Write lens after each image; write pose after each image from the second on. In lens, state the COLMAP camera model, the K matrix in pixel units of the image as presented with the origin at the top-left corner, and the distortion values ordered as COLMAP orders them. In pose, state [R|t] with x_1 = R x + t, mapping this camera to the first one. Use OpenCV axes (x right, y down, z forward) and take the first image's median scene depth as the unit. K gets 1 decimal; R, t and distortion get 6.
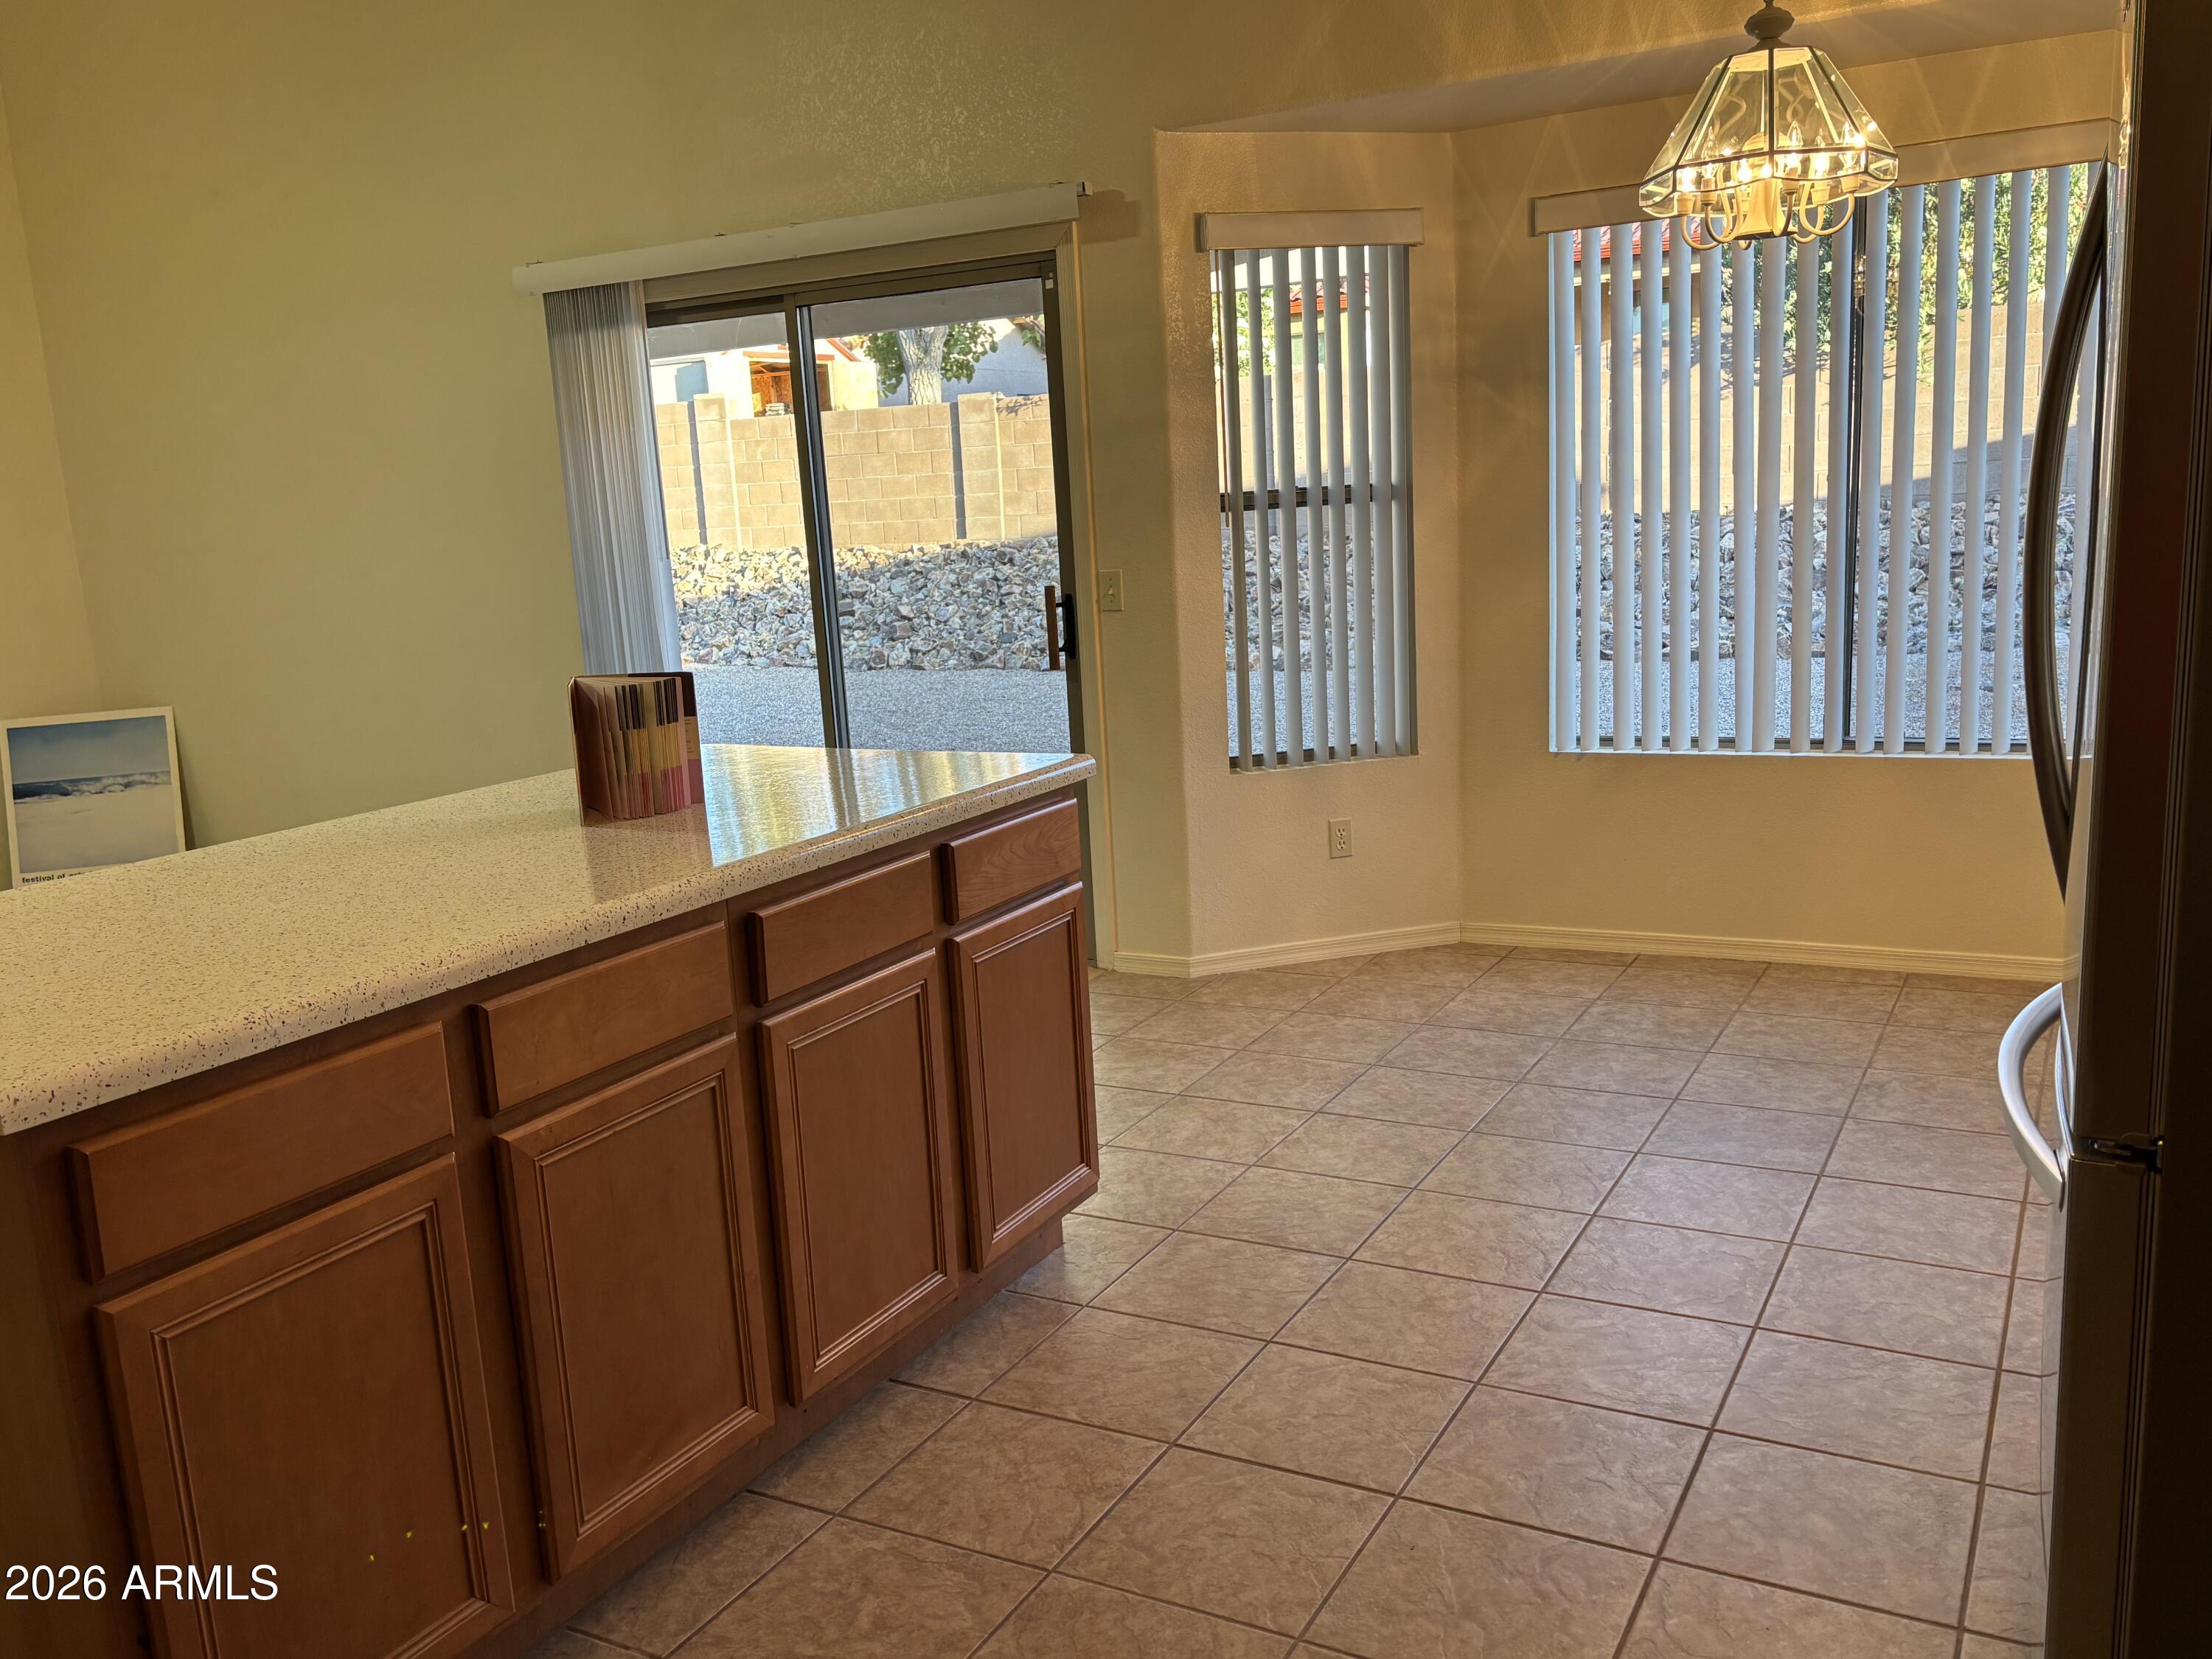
lens RADIAL K [[1835.2, 0, 1106.0], [0, 1835.2, 829.5], [0, 0, 1]] dist [0.045312, -0.000760]
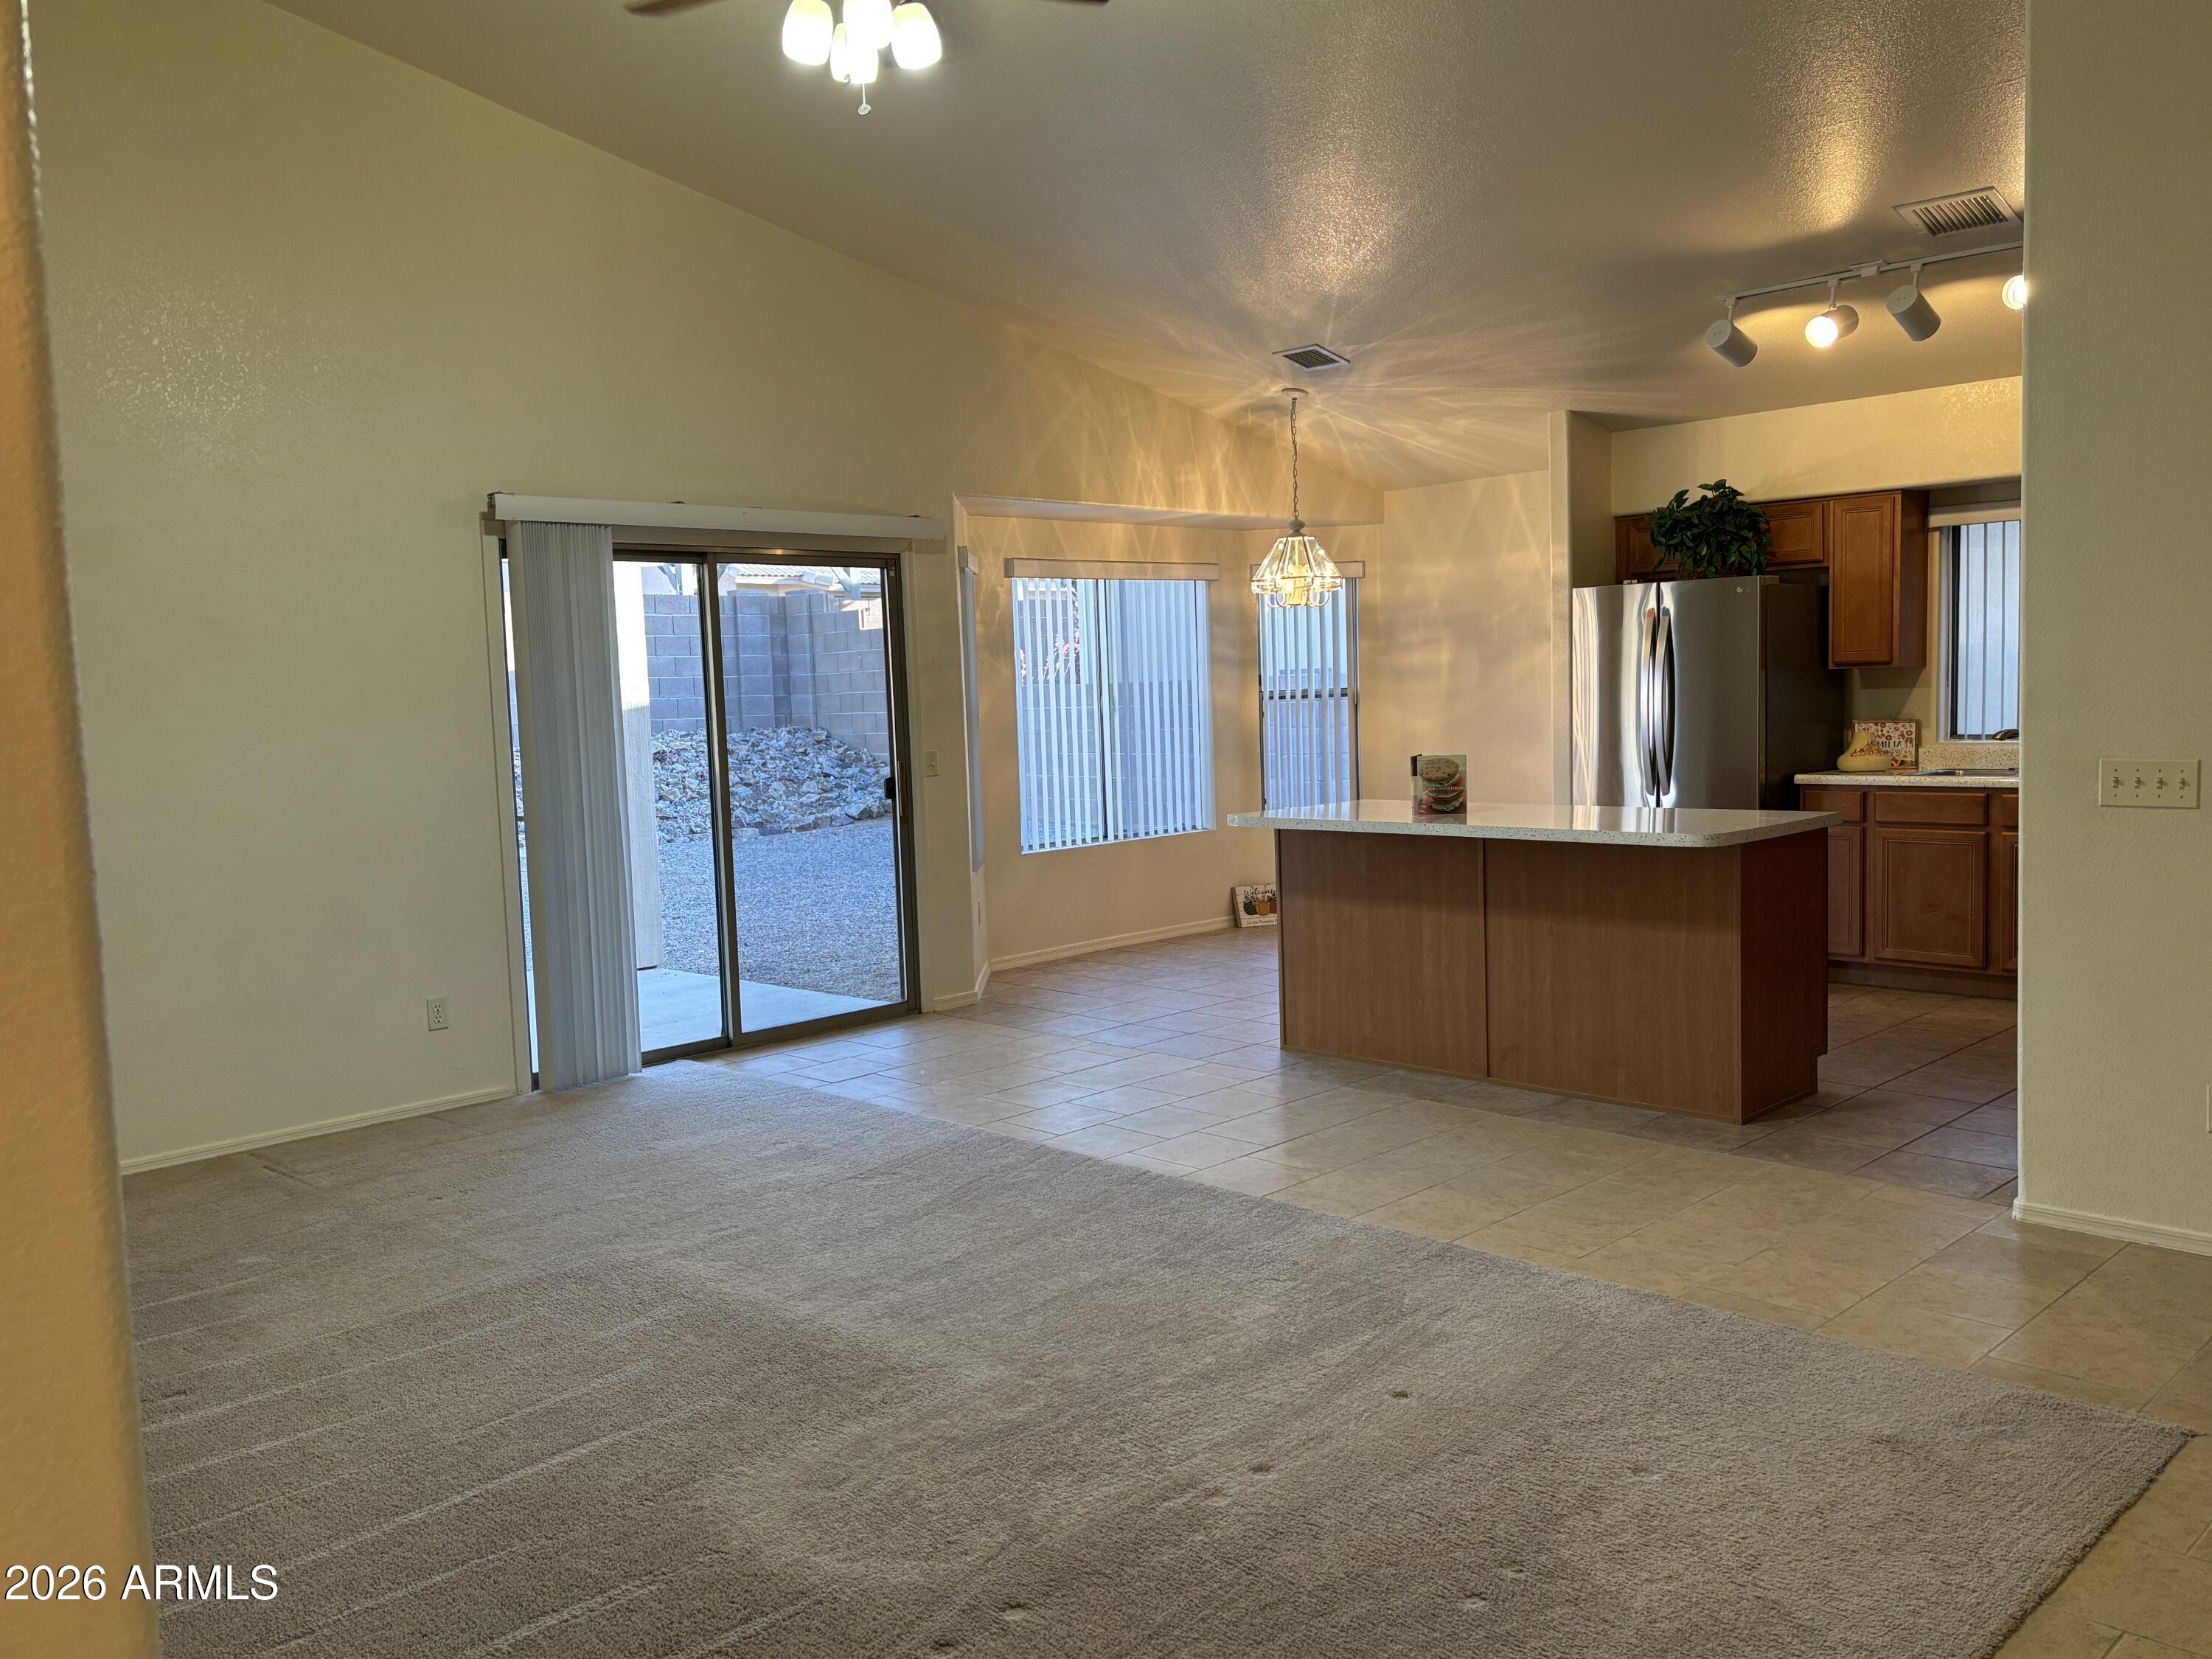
lens RADIAL K [[1851.4, 0, 1106.0], [0, 1851.4, 829.5], [0, 0, 1]] dist [0.107242, -0.074384]
pose [[0.275980, -0.028626, 0.960737, -1.504848], [0.191115, 0.981232, -0.025663, -0.005540], [-0.941971, 0.190694, 0.276271, 0.430827]]
